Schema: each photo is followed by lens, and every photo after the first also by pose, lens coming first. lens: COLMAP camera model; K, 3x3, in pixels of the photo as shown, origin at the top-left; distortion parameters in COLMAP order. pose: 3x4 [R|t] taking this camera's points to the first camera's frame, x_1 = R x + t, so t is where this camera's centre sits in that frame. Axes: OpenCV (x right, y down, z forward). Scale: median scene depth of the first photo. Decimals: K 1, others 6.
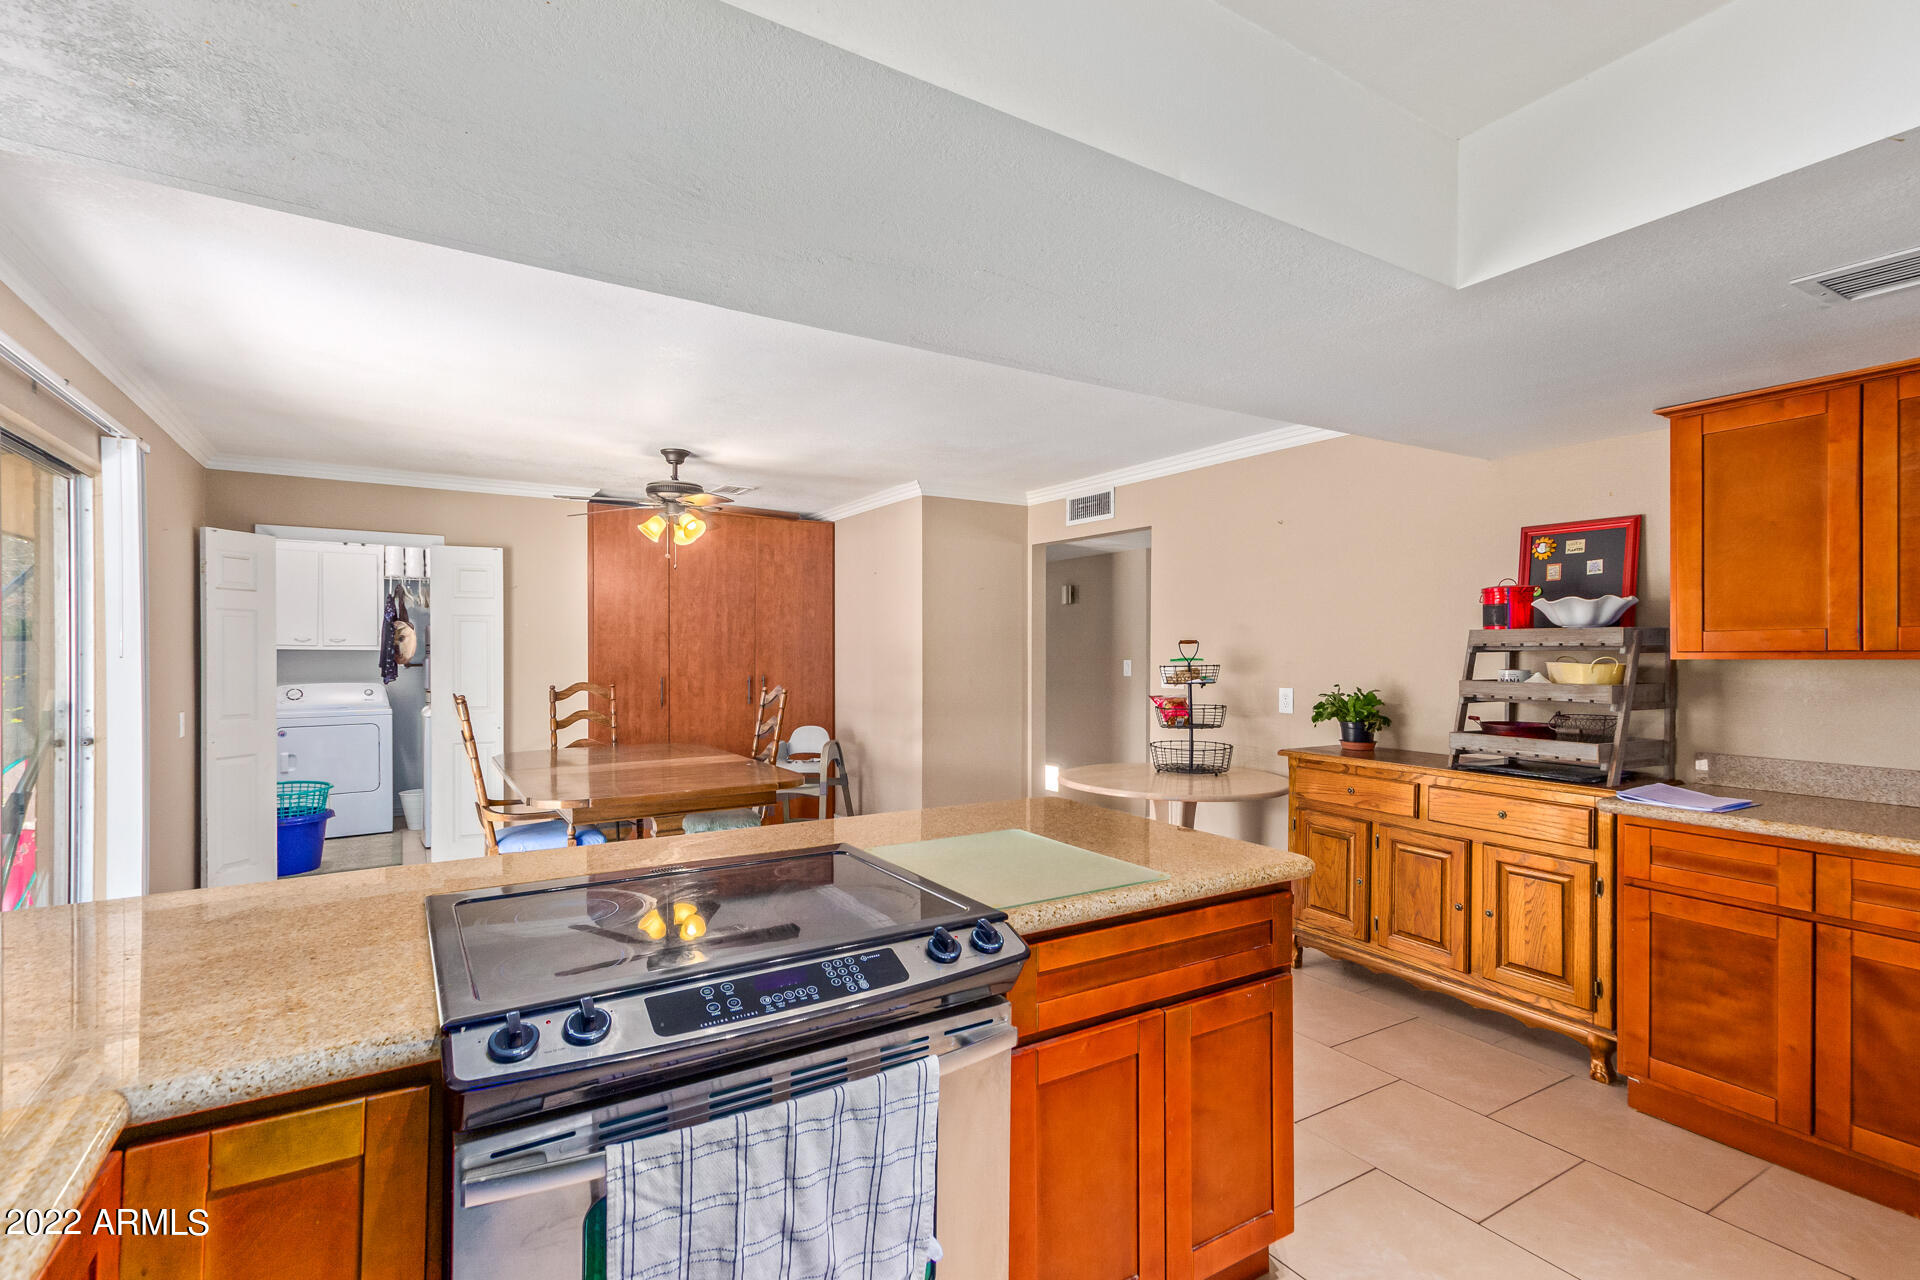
lens RADIAL K [[883.4, 0, 966.1], [0, 883.4, 649.2], [0, 0, 1]] dist [0.001330, -0.000026]
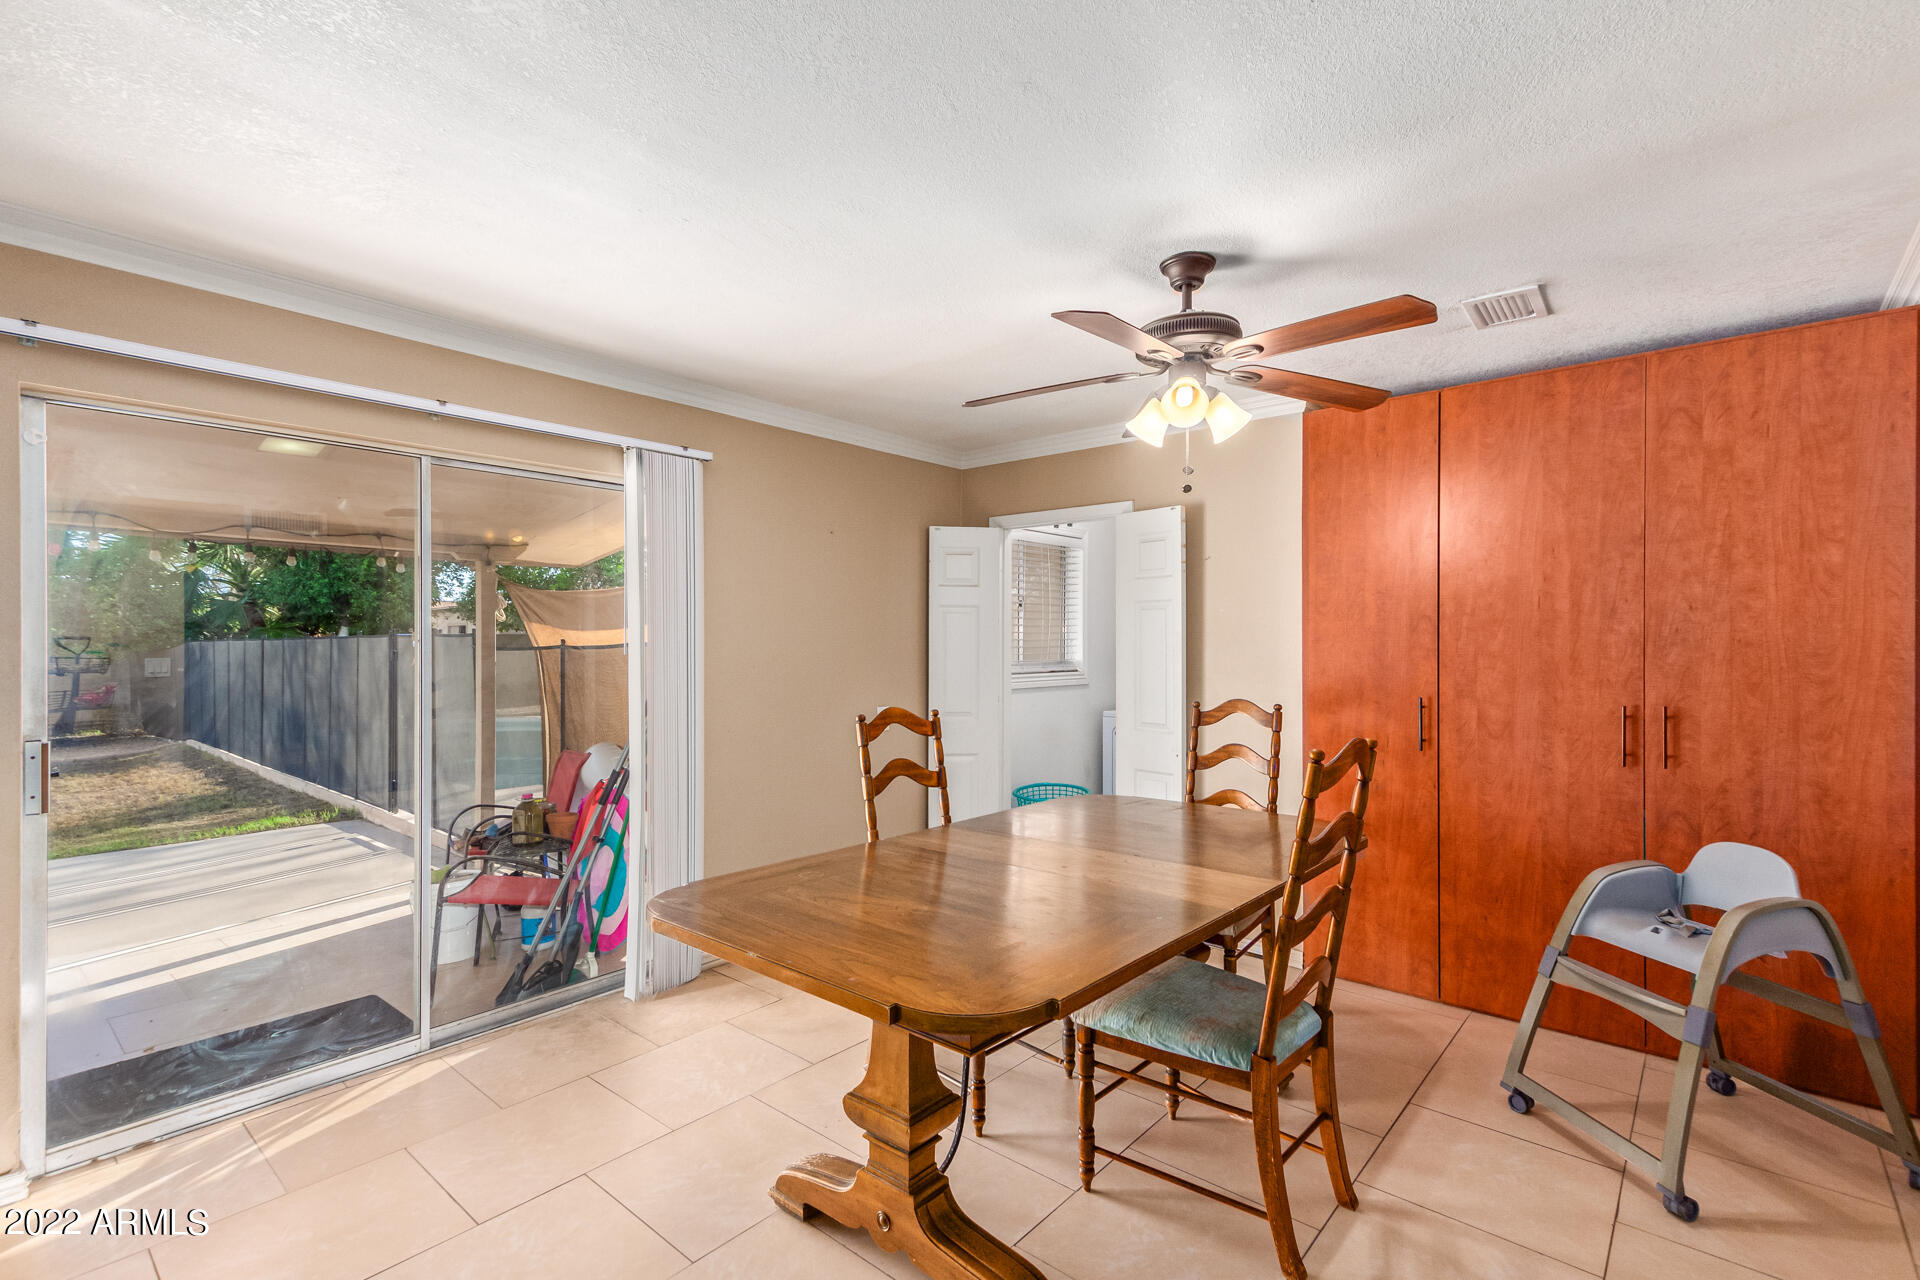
lens RADIAL K [[883.4, 0, 961.6], [0, 883.4, 647.9], [0, 0, 1]] dist [0.001330, -0.000026]
pose [[0.309489, 0.005907, -0.950885, 0.084069], [0.005346, 0.999954, 0.007952, -0.004827], [0.950888, -0.007545, 0.309443, 0.532053]]
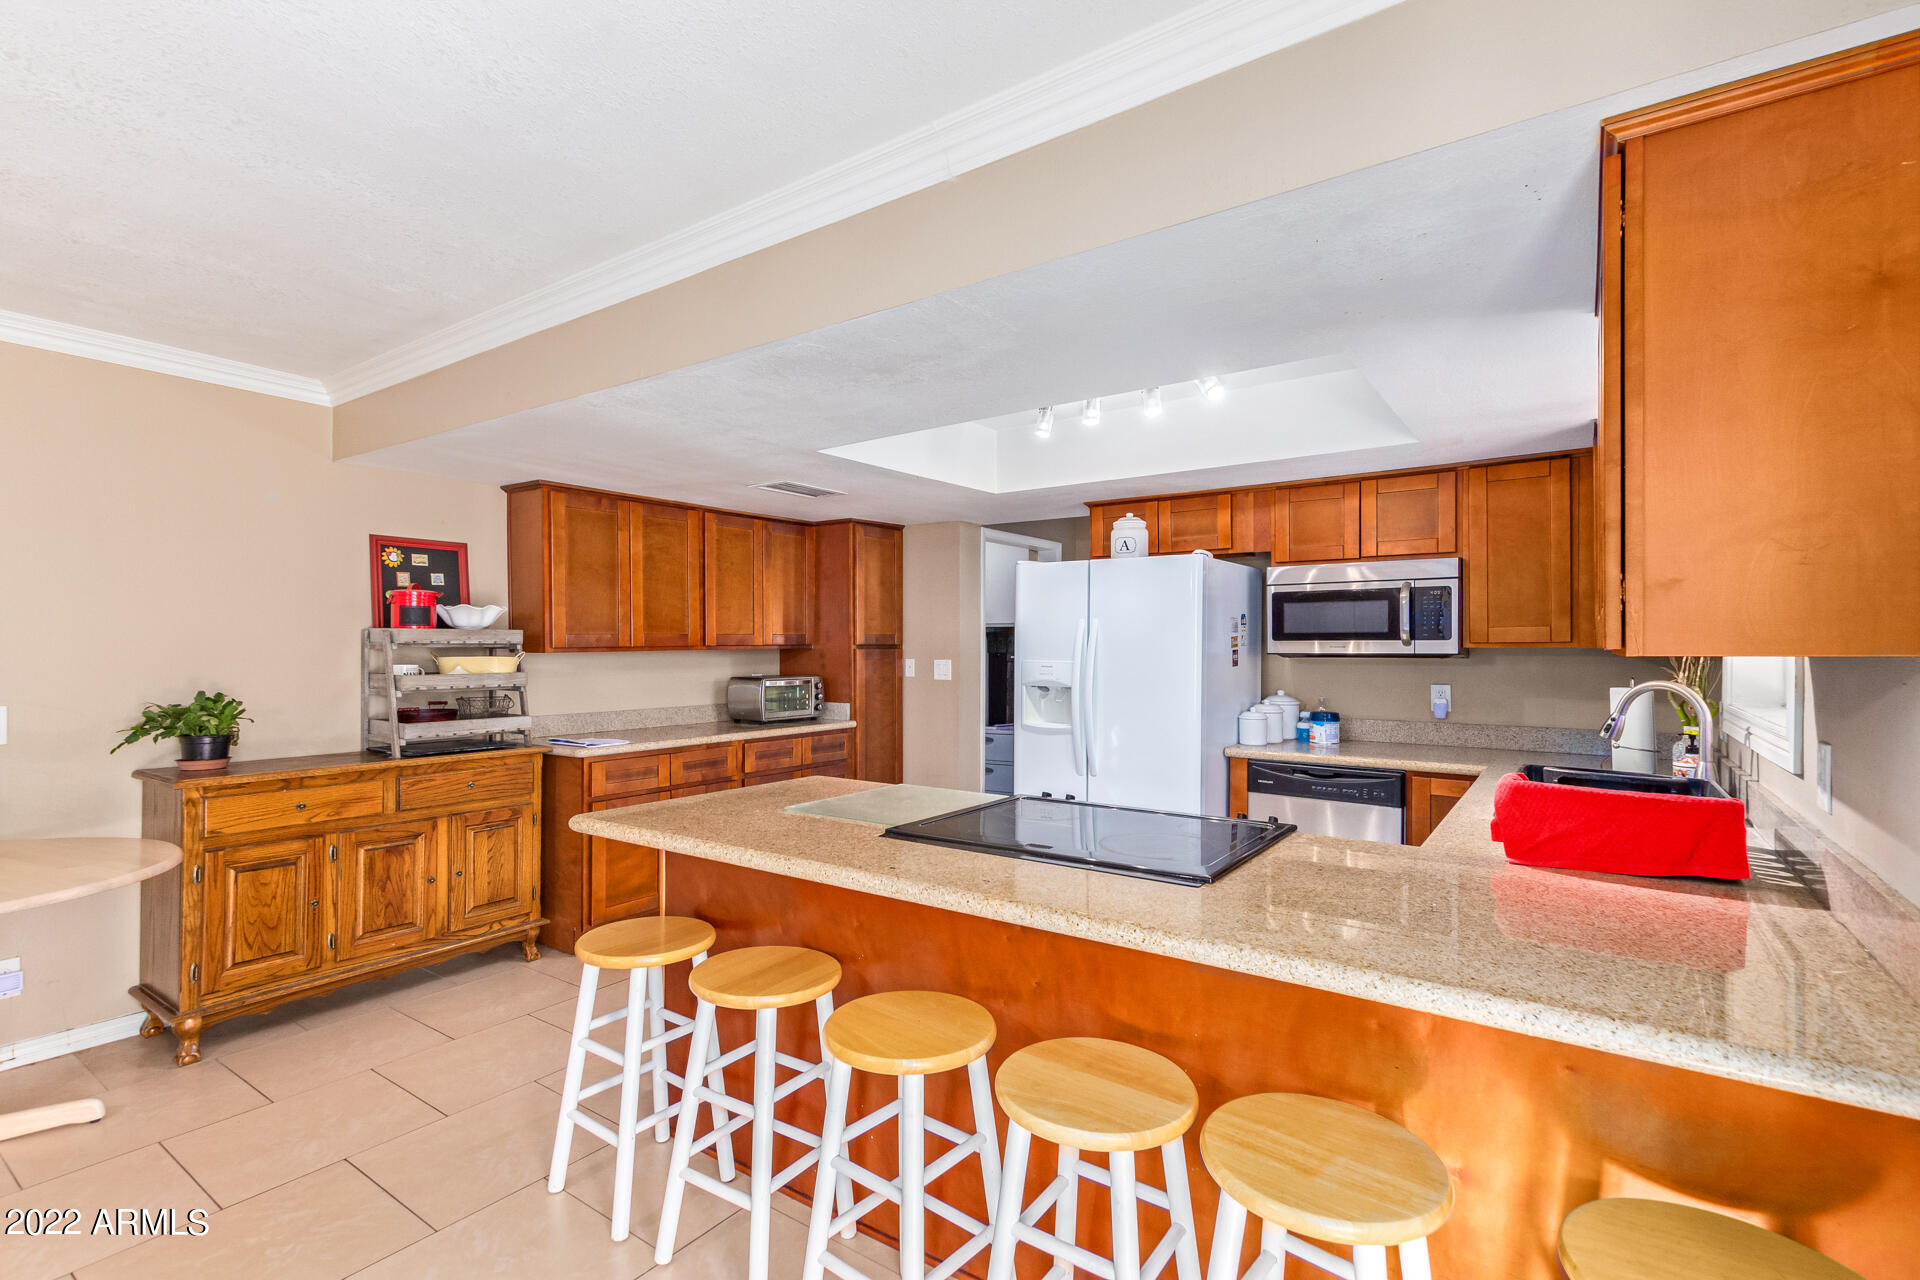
lens RADIAL K [[883.4, 0, 966.8], [0, 883.4, 640.1], [0, 0, 1]] dist [0.001330, -0.000026]
pose [[-0.400827, 0.003200, 0.916148, -0.998241], [-0.000588, 0.999993, -0.003750, -0.005830], [-0.916154, -0.002042, -0.400822, 1.148386]]
